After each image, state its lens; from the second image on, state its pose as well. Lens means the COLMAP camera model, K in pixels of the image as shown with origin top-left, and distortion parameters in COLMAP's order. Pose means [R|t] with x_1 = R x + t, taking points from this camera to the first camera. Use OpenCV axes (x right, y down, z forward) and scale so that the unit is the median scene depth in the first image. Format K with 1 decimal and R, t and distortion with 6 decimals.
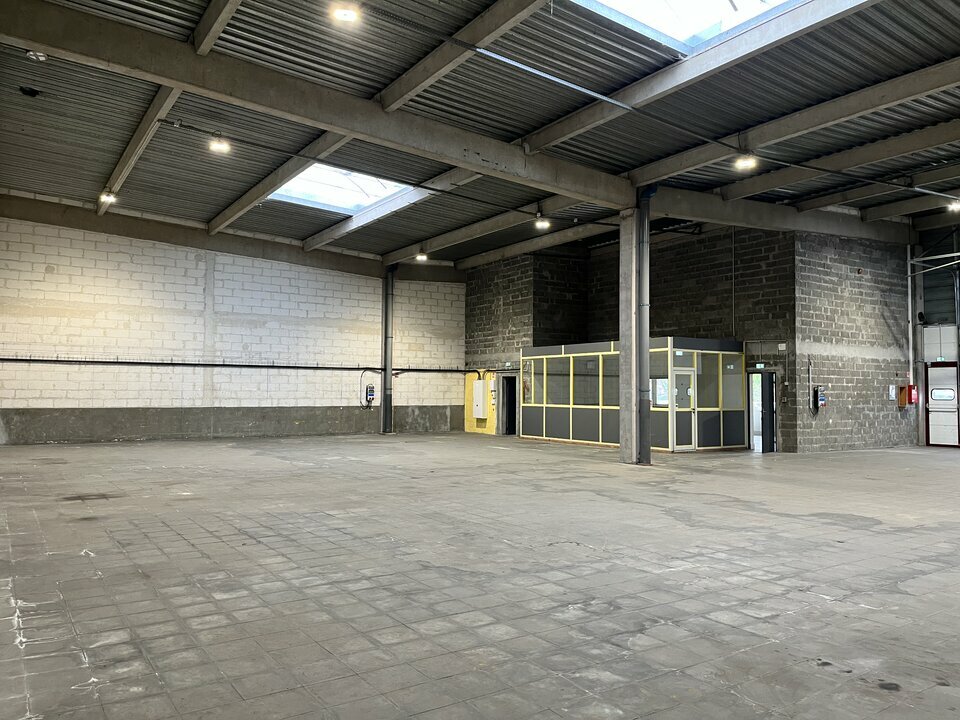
lens RADIAL K [[730.5, 0, 474.9], [0, 730.5, 359.8], [0, 0, 1]] dist [0.070442, -0.097382]
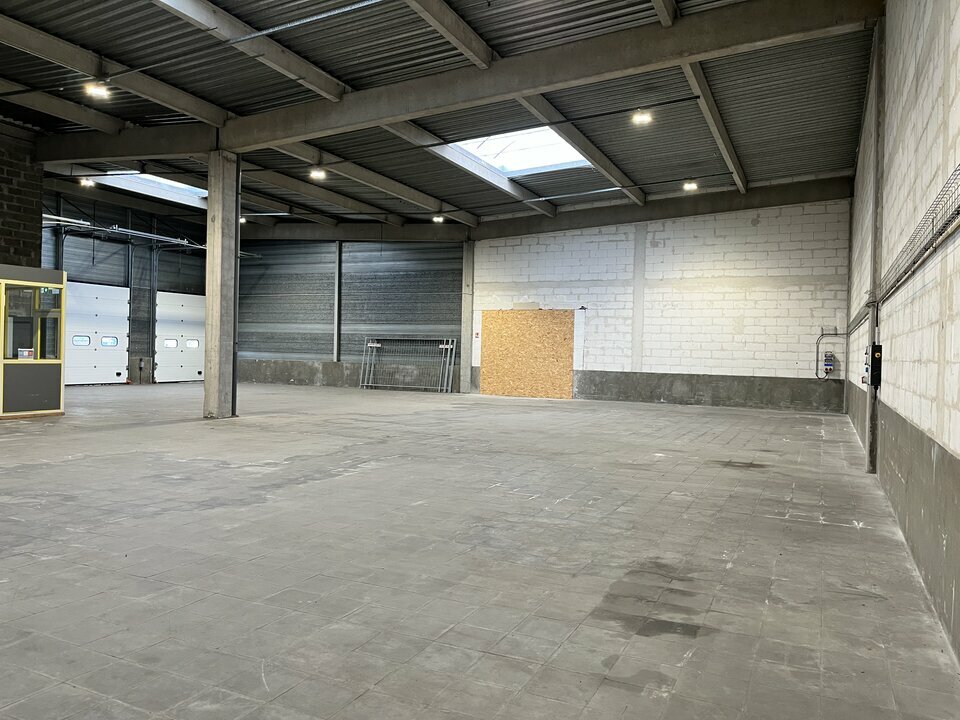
lens RADIAL K [[739.7, 0, 478.0], [0, 739.7, 358.3], [0, 0, 1]] dist [0.068422, -0.095044]
pose [[-0.530250, -0.025947, 0.847444, -0.525964], [-0.063736, 0.997923, -0.009326, 0.033360], [-0.845442, -0.058957, -0.530803, 0.816919]]
